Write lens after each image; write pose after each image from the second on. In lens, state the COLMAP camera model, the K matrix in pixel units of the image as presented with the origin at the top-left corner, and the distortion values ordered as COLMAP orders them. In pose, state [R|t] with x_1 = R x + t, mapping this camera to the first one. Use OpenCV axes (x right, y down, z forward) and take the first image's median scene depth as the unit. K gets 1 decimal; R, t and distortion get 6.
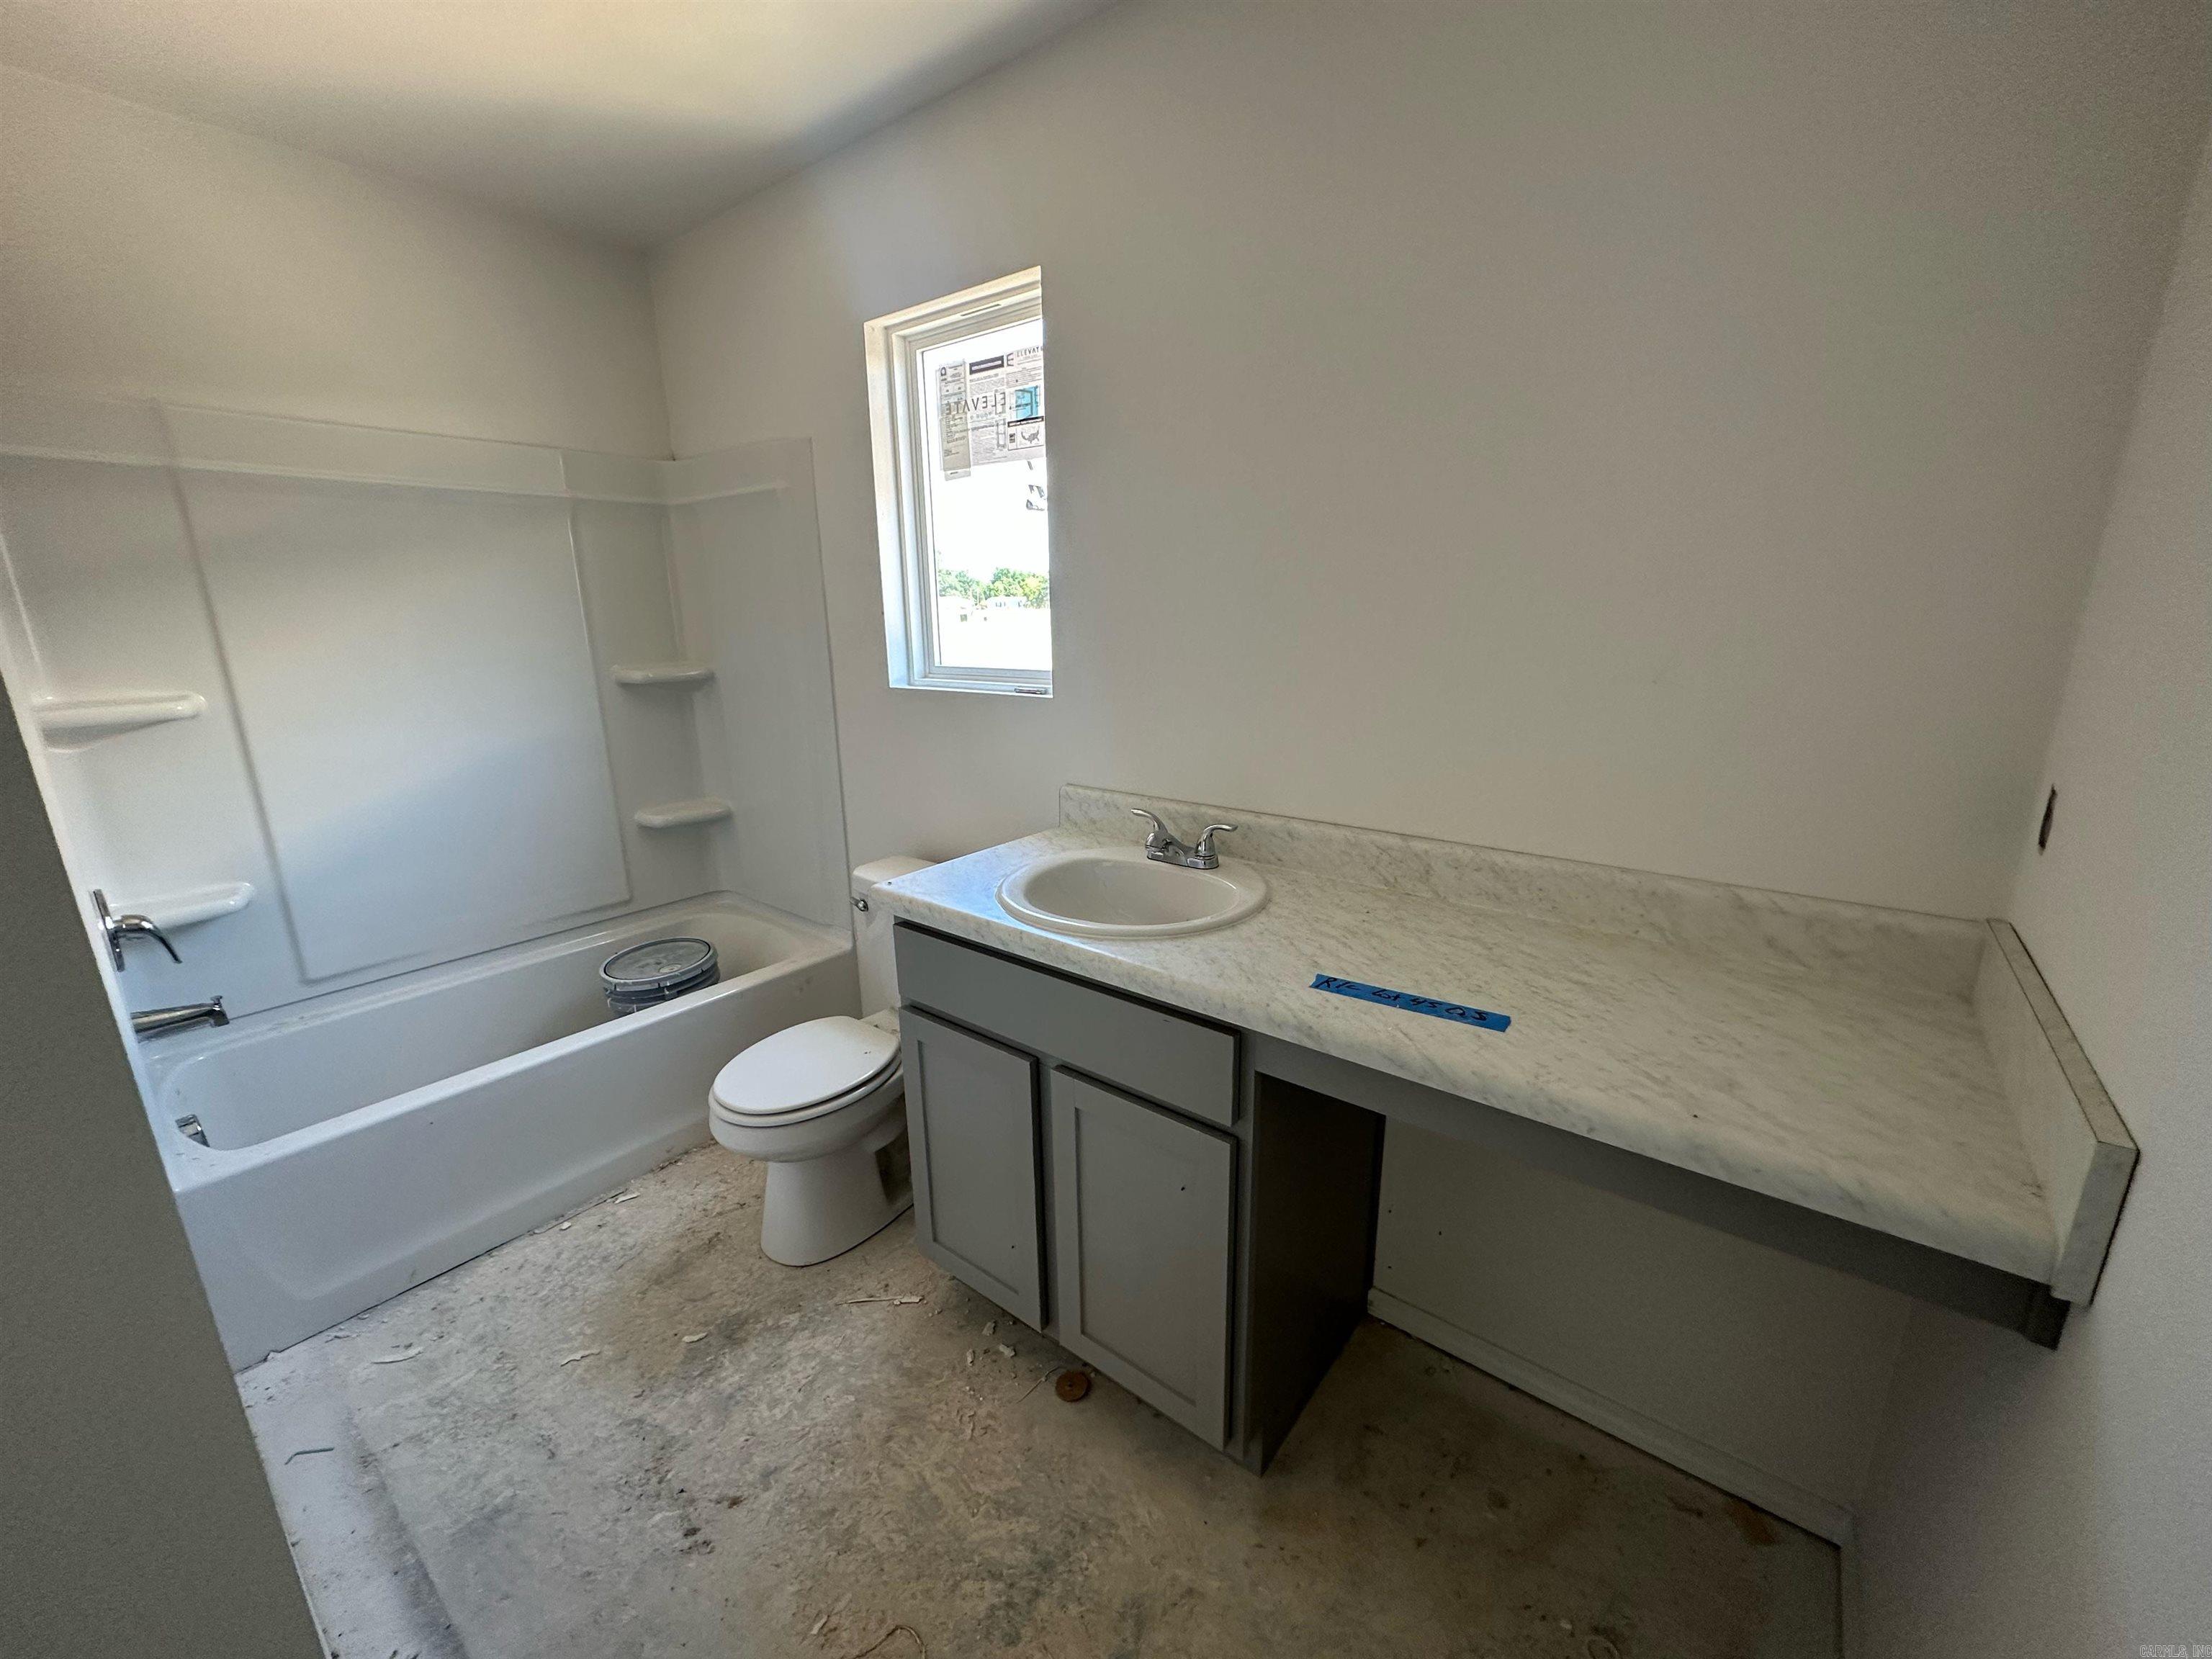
lens RADIAL K [[885.4, 0, 1103.9], [0, 885.4, 823.8], [0, 0, 1]] dist [0.001622, -0.000015]
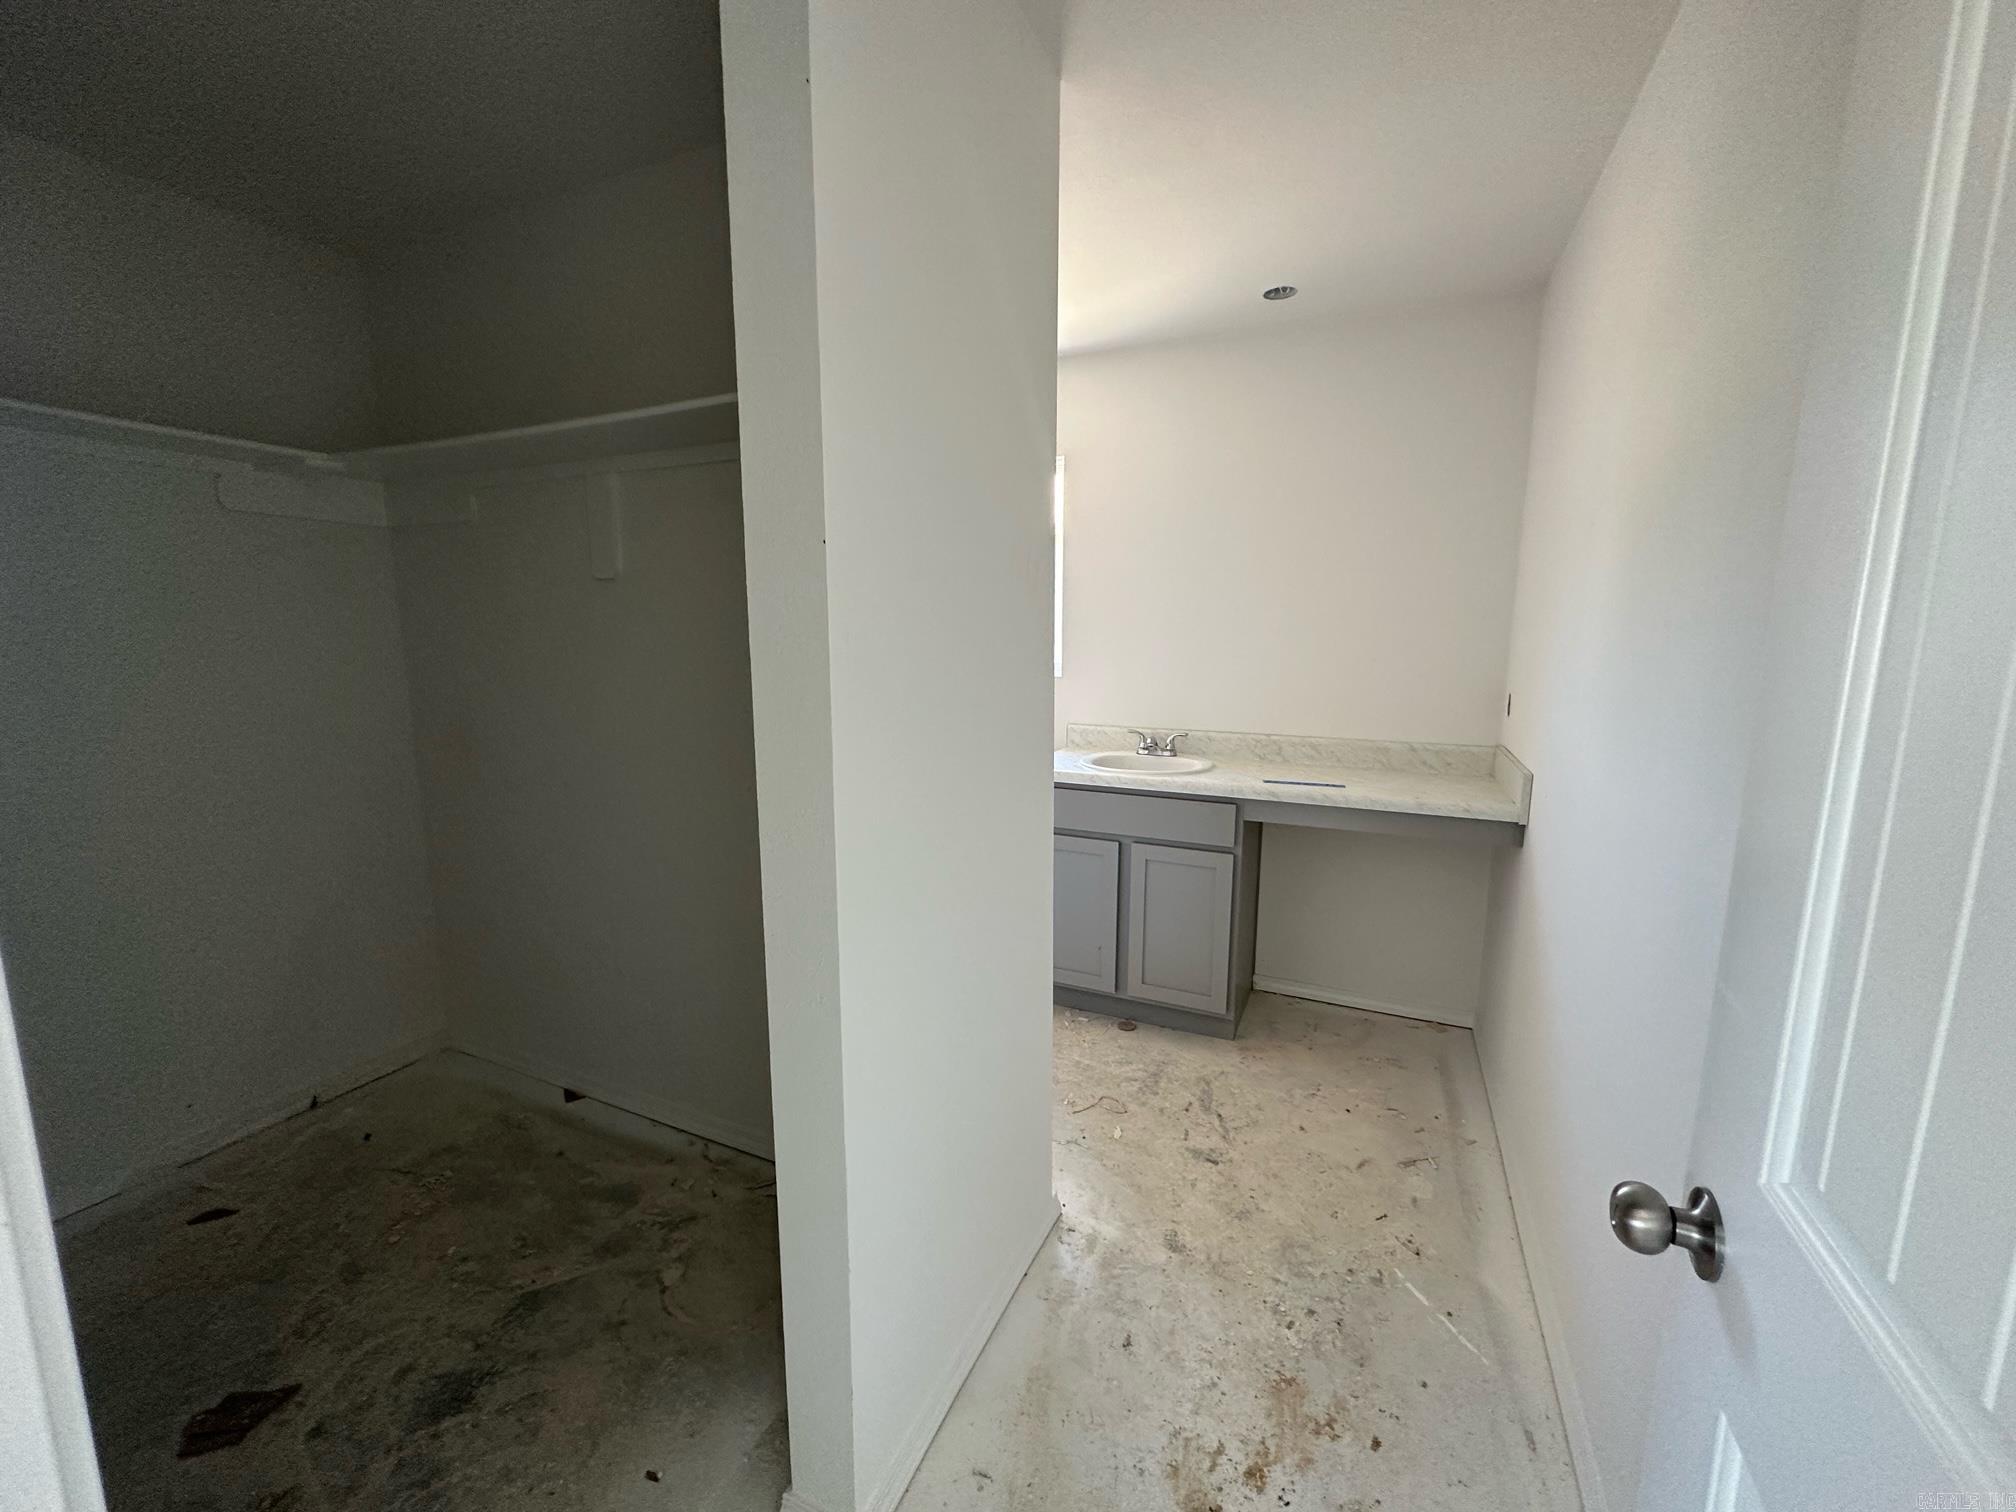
lens RADIAL K [[807.0, 0, 1010.4], [0, 807.0, 758.1], [0, 0, 1]] dist [0.001622, -0.000015]
pose [[0.971032, -0.026052, 0.237525, -0.787364], [0.047645, 0.995187, -0.085627, 0.226492], [-0.234151, 0.094463, 0.967600, -0.791828]]
